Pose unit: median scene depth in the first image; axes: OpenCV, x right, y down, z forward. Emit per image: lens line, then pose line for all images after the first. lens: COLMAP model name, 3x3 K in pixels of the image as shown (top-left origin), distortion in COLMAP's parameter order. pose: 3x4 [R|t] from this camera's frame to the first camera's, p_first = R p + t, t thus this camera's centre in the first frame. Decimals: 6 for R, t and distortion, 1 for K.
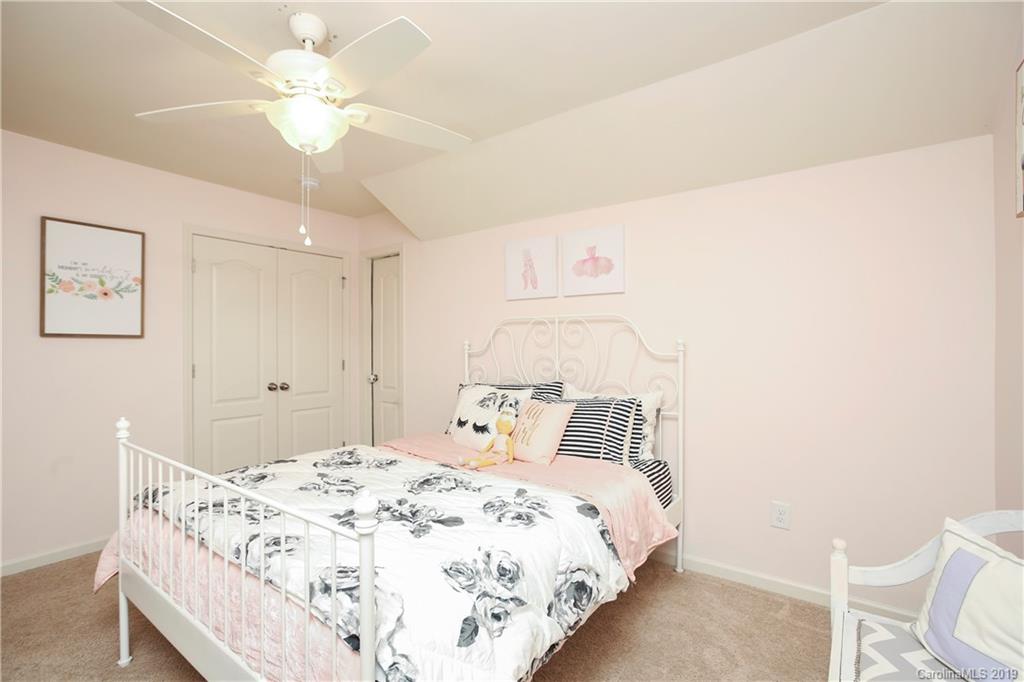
lens RADIAL K [[470.8, 0, 507.3], [0, 470.8, 333.3], [0, 0, 1]] dist [-0.020064, 0.014813]
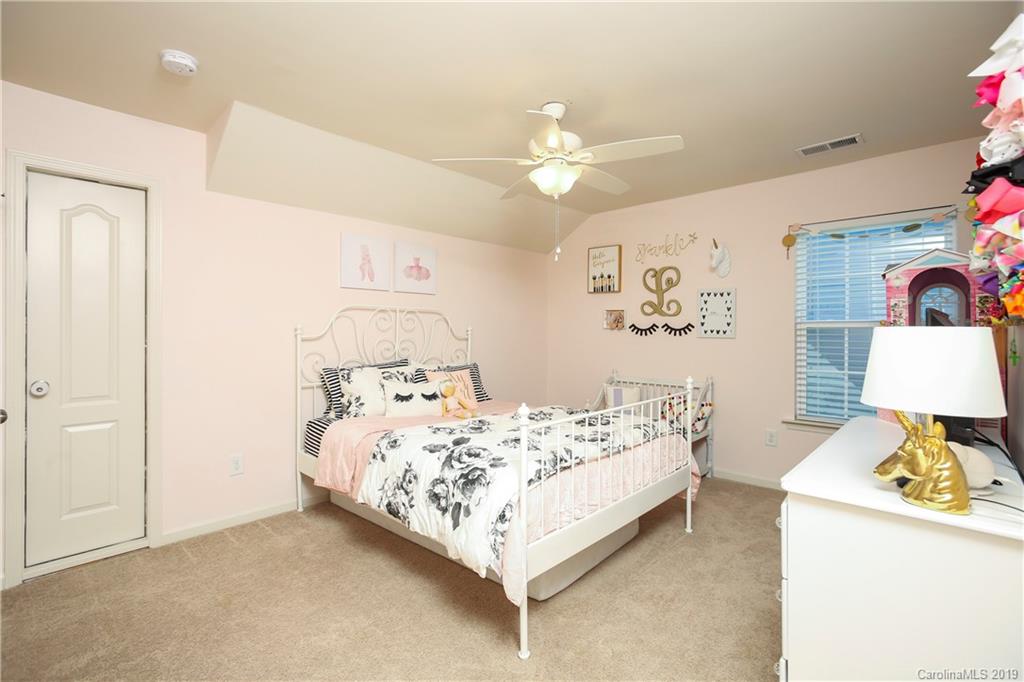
lens RADIAL K [[470.8, 0, 507.3], [0, 470.8, 333.3], [0, 0, 1]] dist [-0.020064, 0.014813]
pose [[0.117686, -0.004043, 0.993043, -1.129231], [-0.025767, 0.999643, 0.007124, 0.017495], [-0.992716, -0.026427, 0.117540, 0.569206]]
